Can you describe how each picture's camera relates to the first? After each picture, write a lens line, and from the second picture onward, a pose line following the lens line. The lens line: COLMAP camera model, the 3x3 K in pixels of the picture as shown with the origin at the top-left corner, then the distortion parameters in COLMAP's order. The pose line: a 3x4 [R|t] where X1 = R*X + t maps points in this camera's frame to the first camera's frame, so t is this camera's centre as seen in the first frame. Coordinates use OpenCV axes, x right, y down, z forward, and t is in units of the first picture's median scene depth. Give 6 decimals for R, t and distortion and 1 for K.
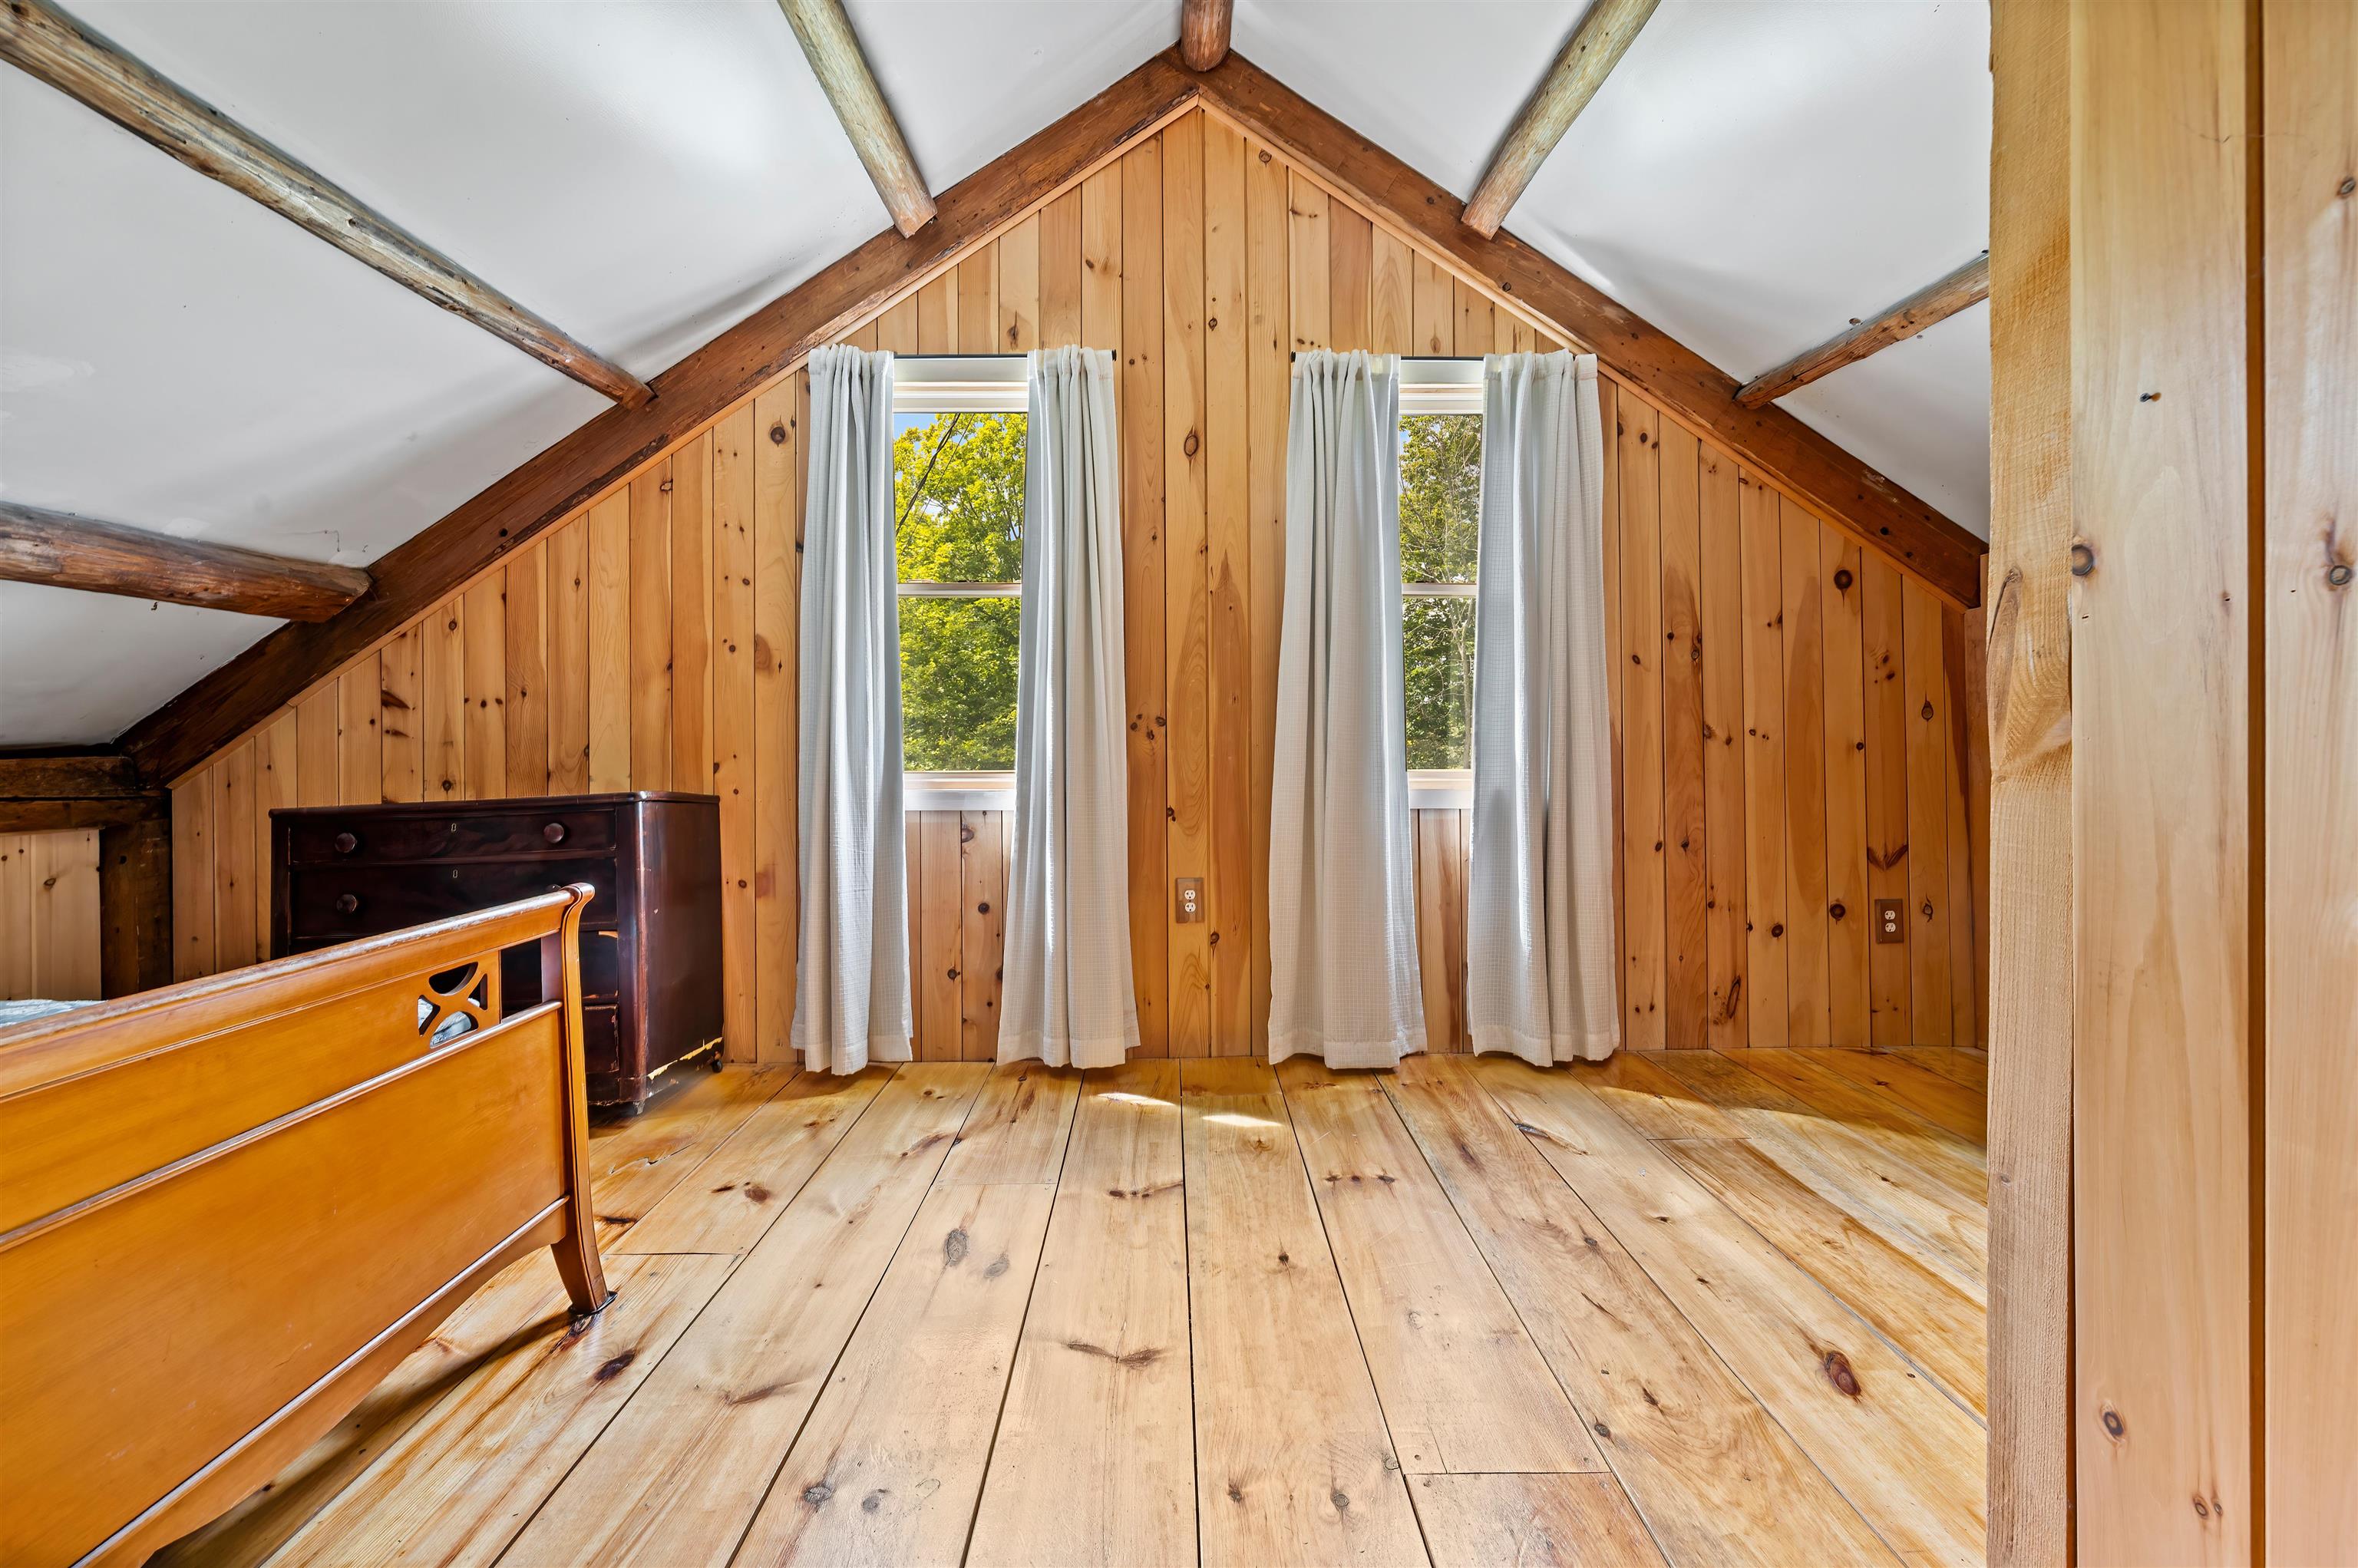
lens RADIAL K [[962.9, 0, 1147.7], [0, 962.9, 767.5], [0, 0, 1]] dist [0.001235, 0.000296]
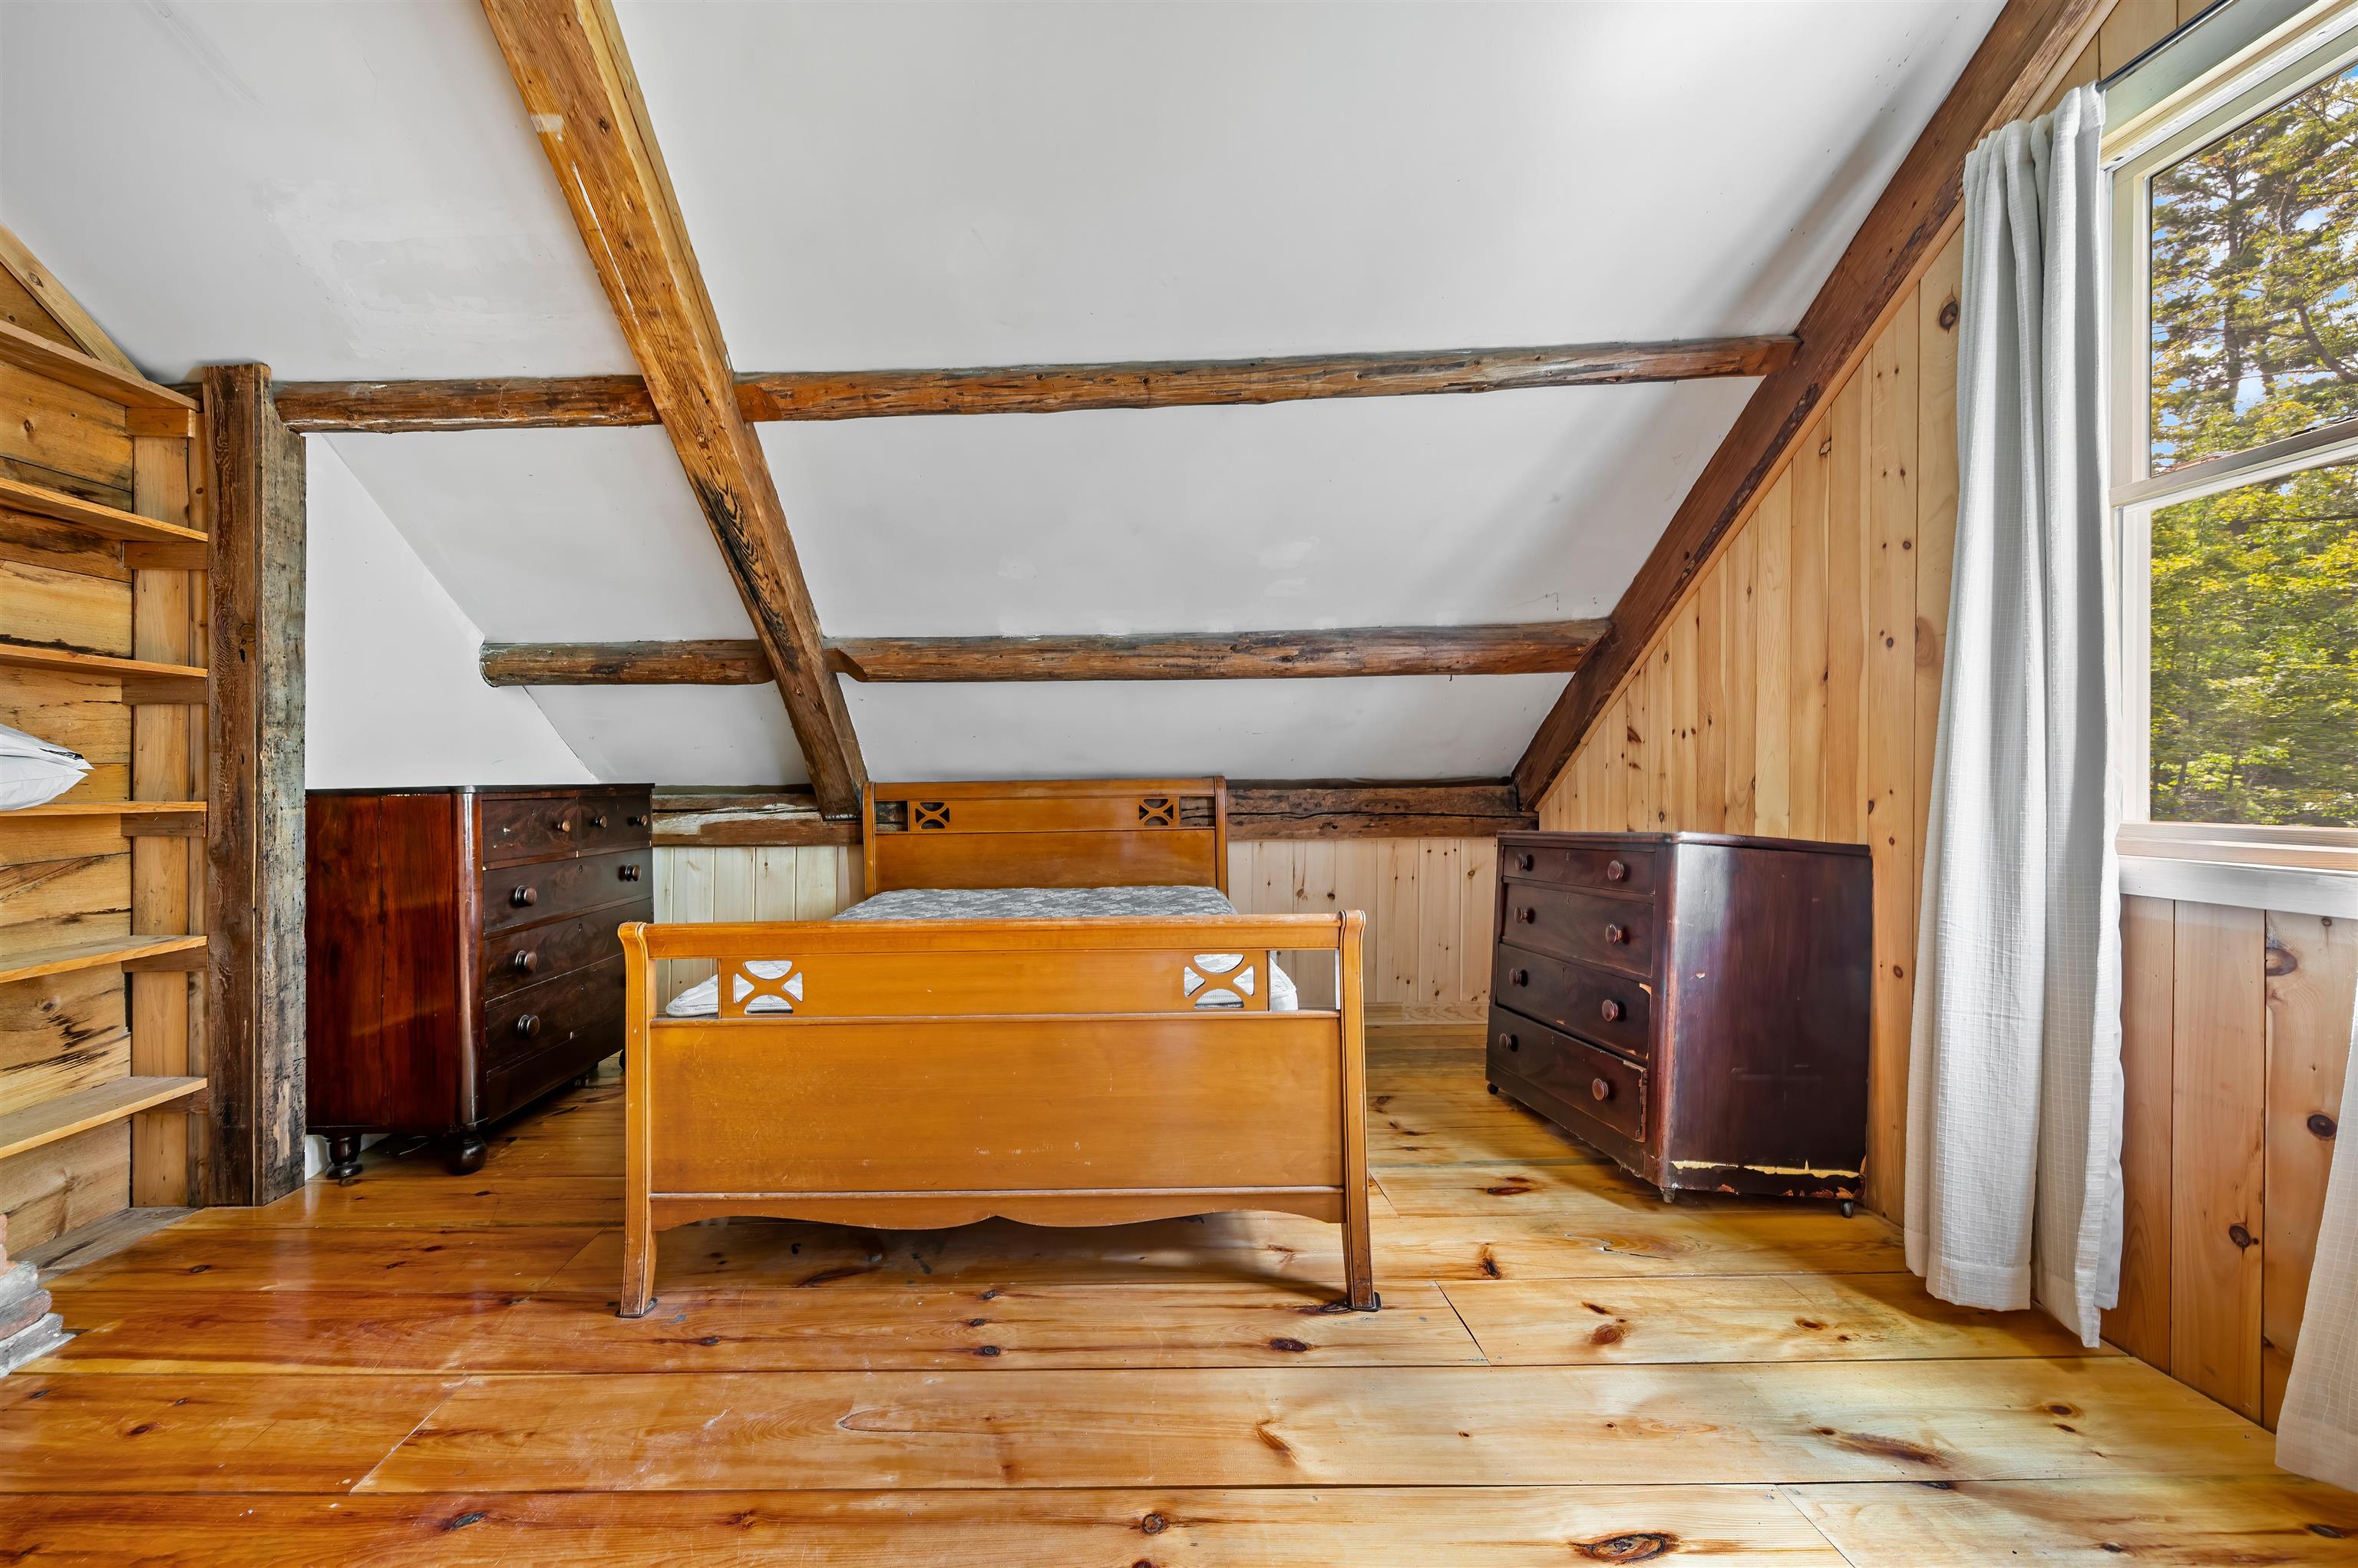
lens RADIAL K [[971.2, 0, 1082.5], [0, 971.2, 781.3], [0, 0, 1]] dist [-0.000708, 0.000102]
pose [[-0.000767, 0.002882, -0.999996, 0.302412], [-0.011018, 0.999935, 0.002890, -0.015301], [0.999939, 0.011020, -0.000735, 0.406583]]
